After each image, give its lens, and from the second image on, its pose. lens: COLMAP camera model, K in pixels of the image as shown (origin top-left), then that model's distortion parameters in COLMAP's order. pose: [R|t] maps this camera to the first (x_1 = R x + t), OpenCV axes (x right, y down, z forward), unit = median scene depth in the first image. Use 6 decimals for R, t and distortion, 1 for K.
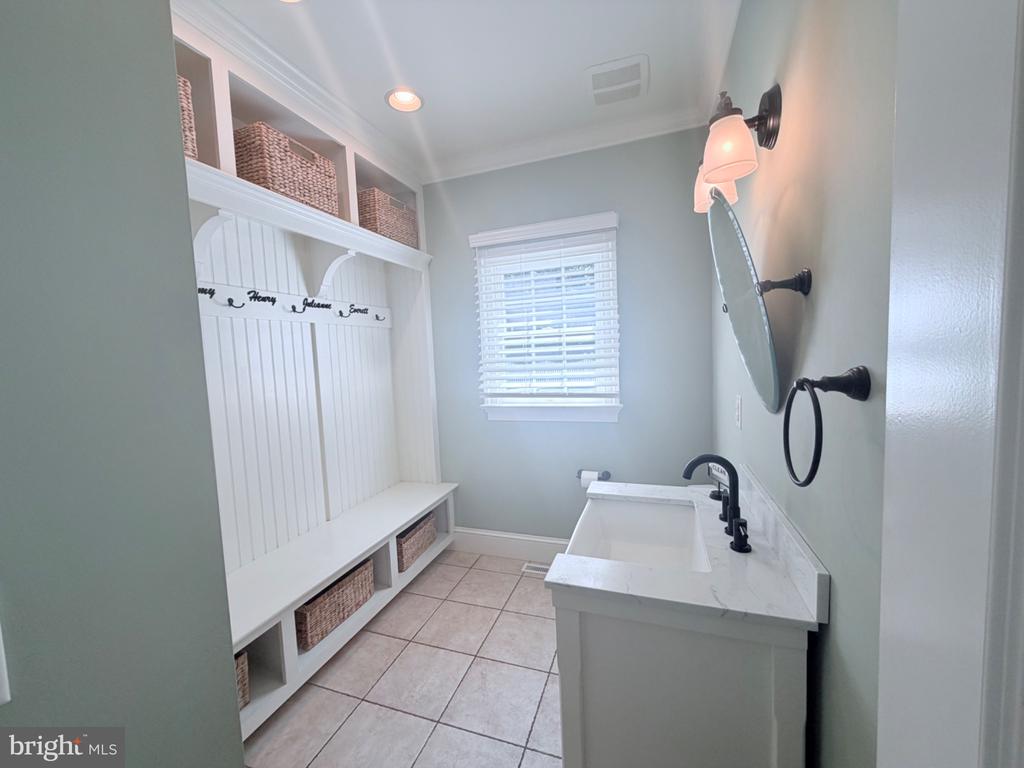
lens RADIAL K [[408.8, 0, 505.6], [0, 408.8, 382.0], [0, 0, 1]] dist [0.000230, 0.000216]
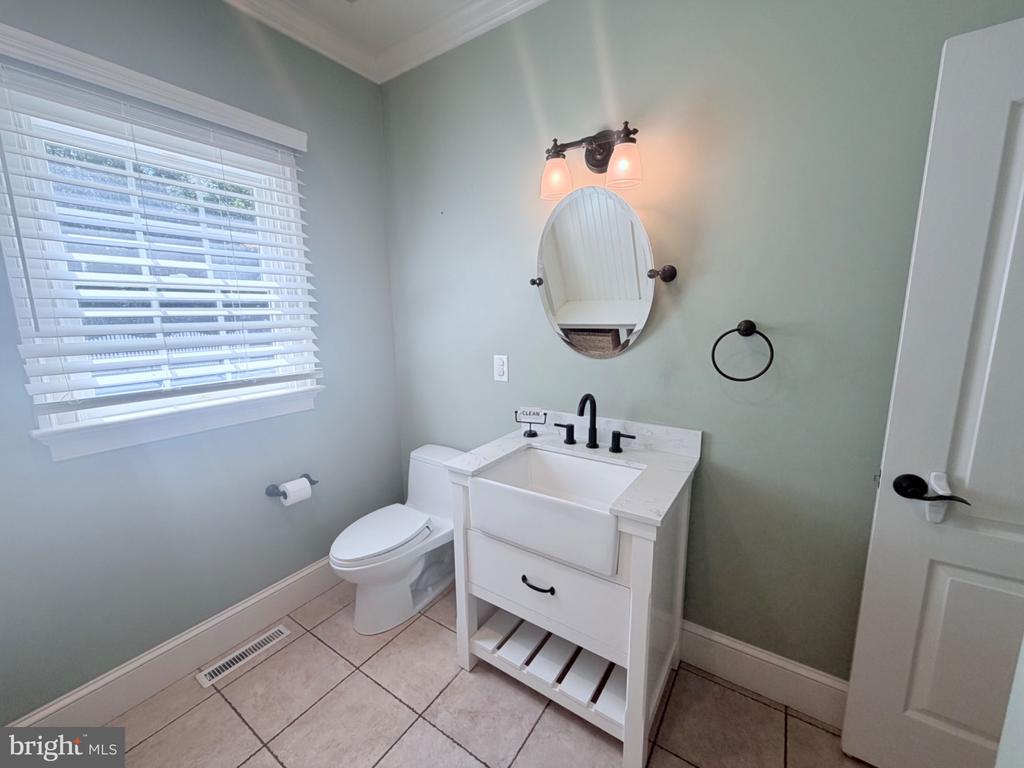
lens RADIAL K [[408.8, 0, 508.0], [0, 408.8, 387.2], [0, 0, 1]] dist [0.000230, 0.000216]
pose [[0.239344, -0.123504, 0.963048, -0.380412], [0.070414, 0.991473, 0.109649, -0.004320], [-0.968378, 0.041568, 0.246000, 0.422547]]
